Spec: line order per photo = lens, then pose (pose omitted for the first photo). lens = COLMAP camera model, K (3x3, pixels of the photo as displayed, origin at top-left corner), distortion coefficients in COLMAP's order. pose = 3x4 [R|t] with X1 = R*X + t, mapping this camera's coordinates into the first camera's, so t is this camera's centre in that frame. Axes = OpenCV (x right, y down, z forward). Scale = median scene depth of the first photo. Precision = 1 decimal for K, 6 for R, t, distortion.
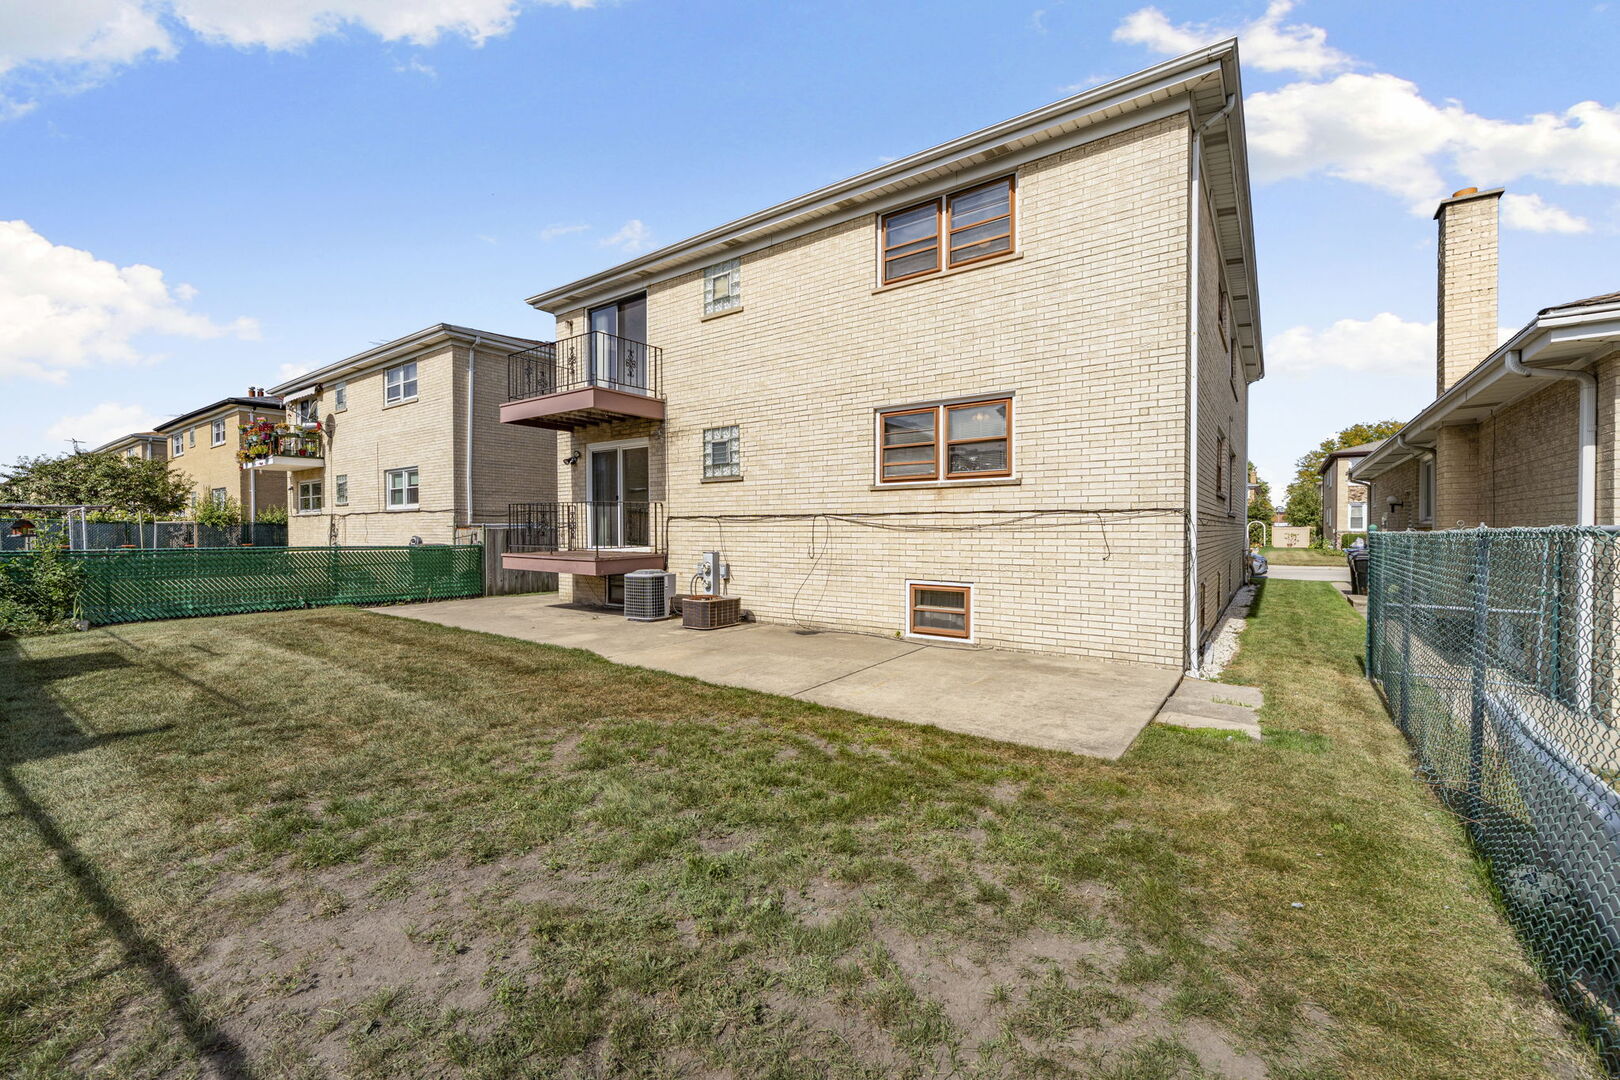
lens RADIAL K [[651.8, 0, 796.7], [0, 651.8, 533.9], [0, 0, 1]] dist [0.001092, 0.000318]
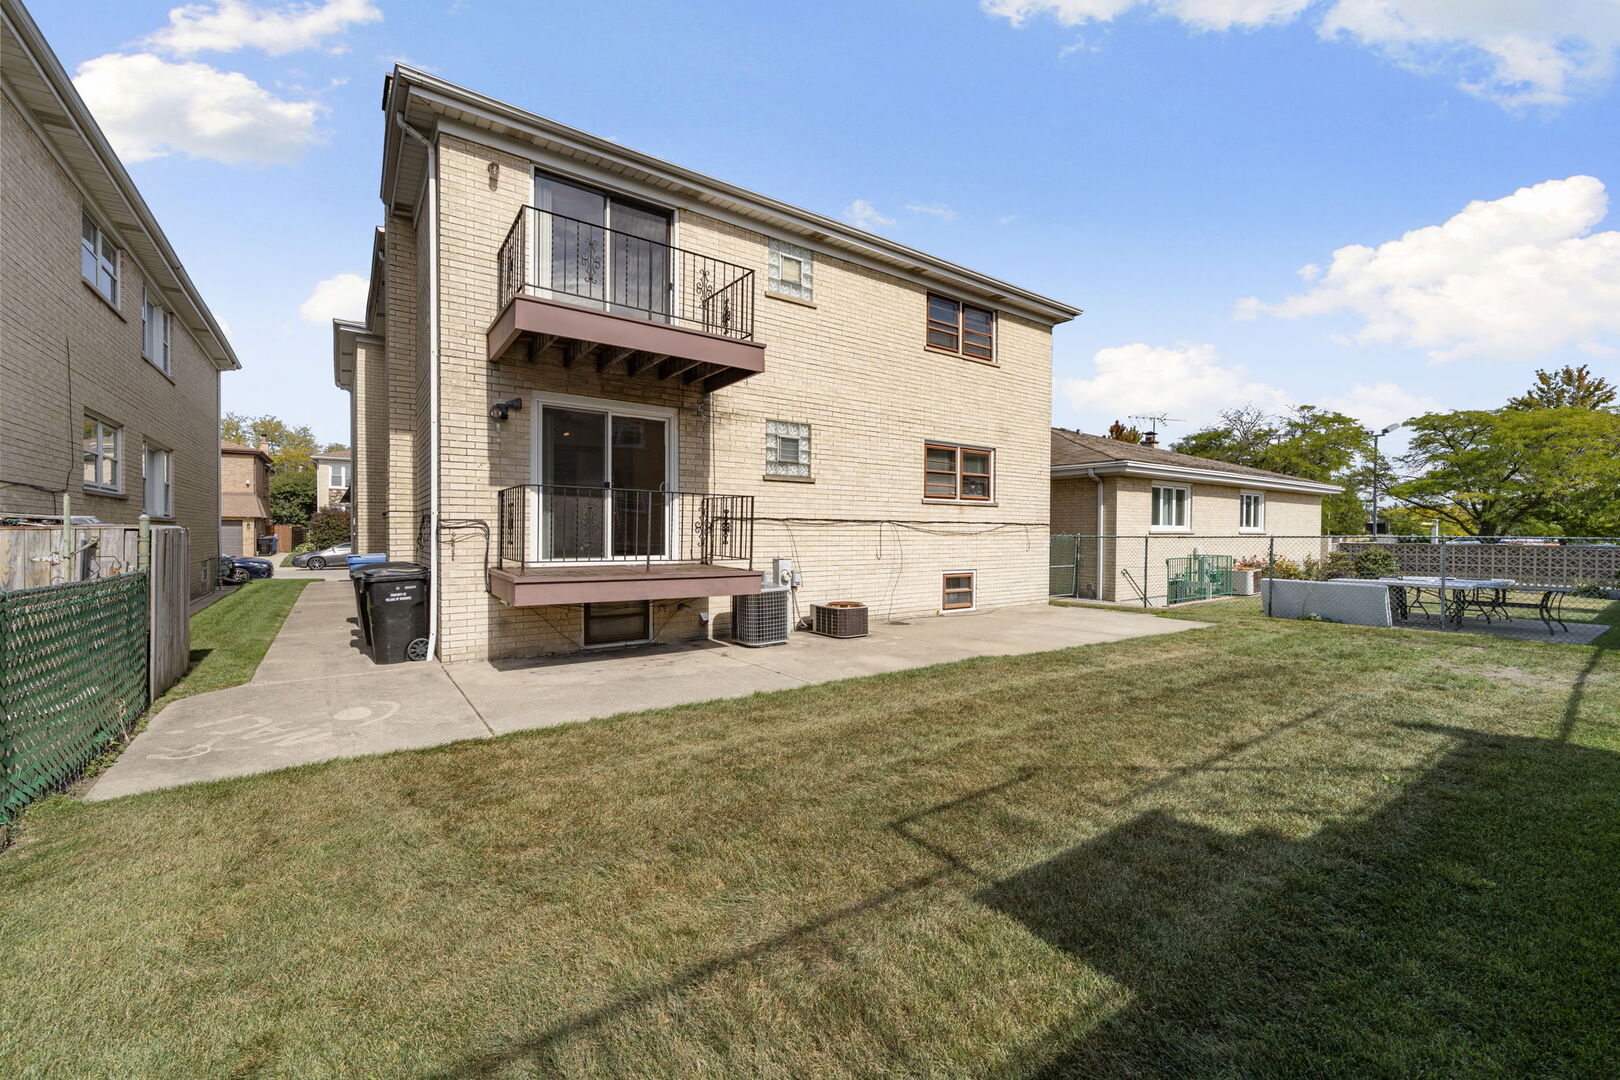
lens RADIAL K [[651.8, 0, 799.5], [0, 651.8, 538.5], [0, 0, 1]] dist [0.001092, 0.000318]
pose [[0.314894, -0.004356, 0.949117, -1.062379], [0.003853, 0.999987, 0.003311, -0.002770], [-0.949119, 0.002615, 0.314907, 0.752042]]
